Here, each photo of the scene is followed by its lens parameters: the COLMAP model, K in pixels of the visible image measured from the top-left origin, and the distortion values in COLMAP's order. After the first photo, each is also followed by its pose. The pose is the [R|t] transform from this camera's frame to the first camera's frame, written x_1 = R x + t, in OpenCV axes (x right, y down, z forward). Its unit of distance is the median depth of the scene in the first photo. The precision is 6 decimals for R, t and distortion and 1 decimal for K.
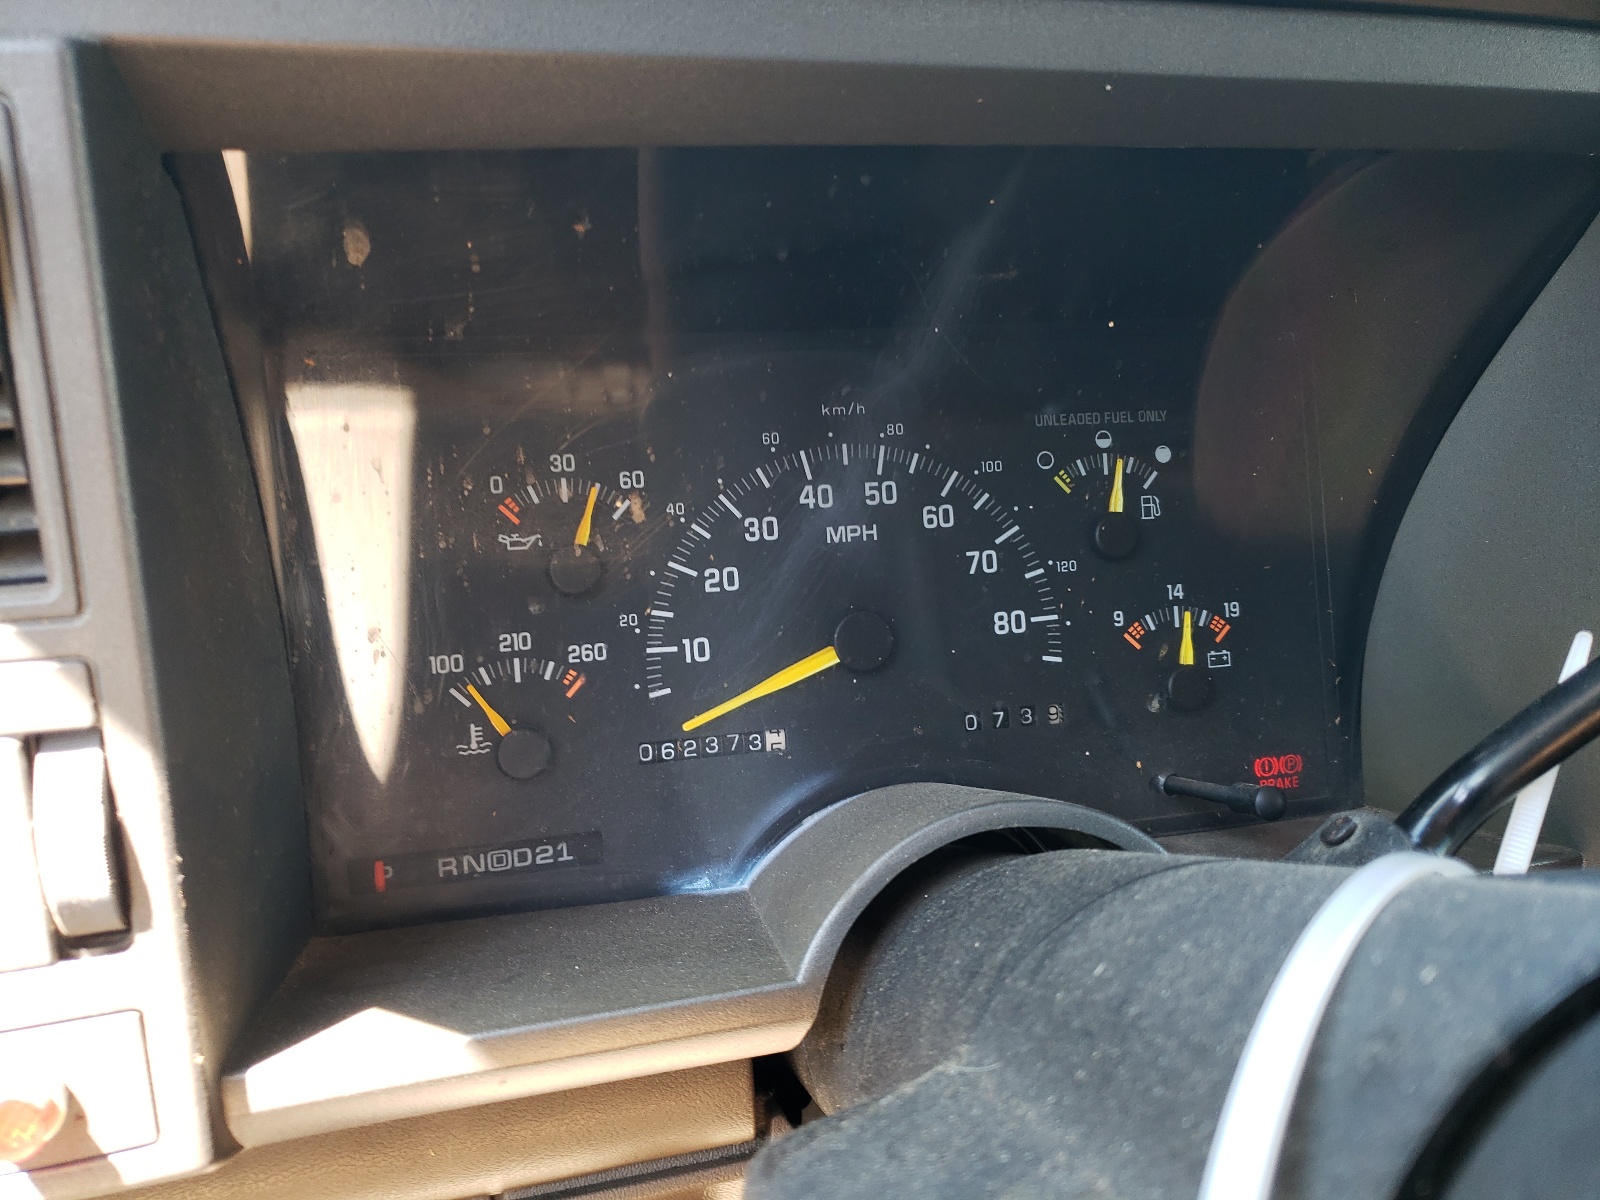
lens RADIAL K [[1216.4, 0, 806.5], [0, 1216.4, 608.4], [0, 0, 1]] dist [0.079375, -0.000652]
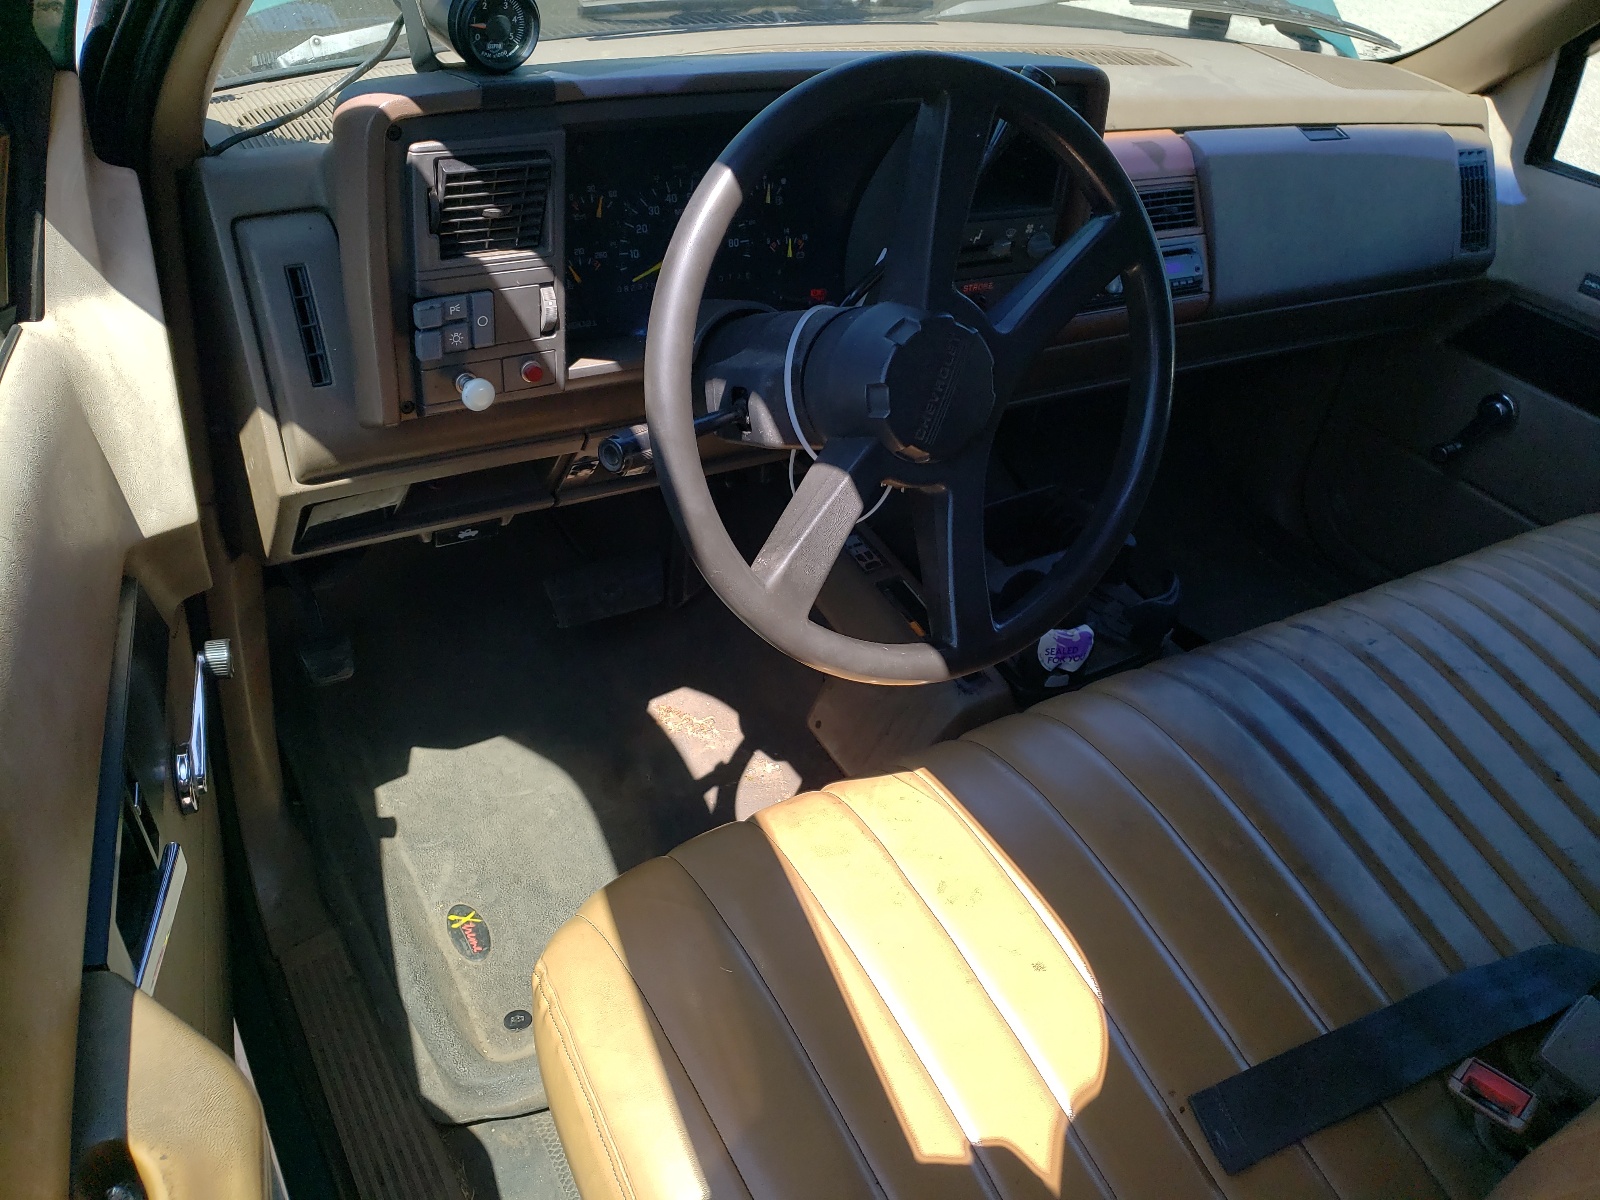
lens RADIAL K [[1216.4, 0, 806.5], [0, 1216.4, 608.4], [0, 0, 1]] dist [0.079375, -0.000652]
pose [[0.953299, -0.084463, 0.289977, -0.593860], [-0.025720, 0.933911, 0.356578, -0.222451], [-0.300931, -0.347384, 0.888125, -1.977168]]
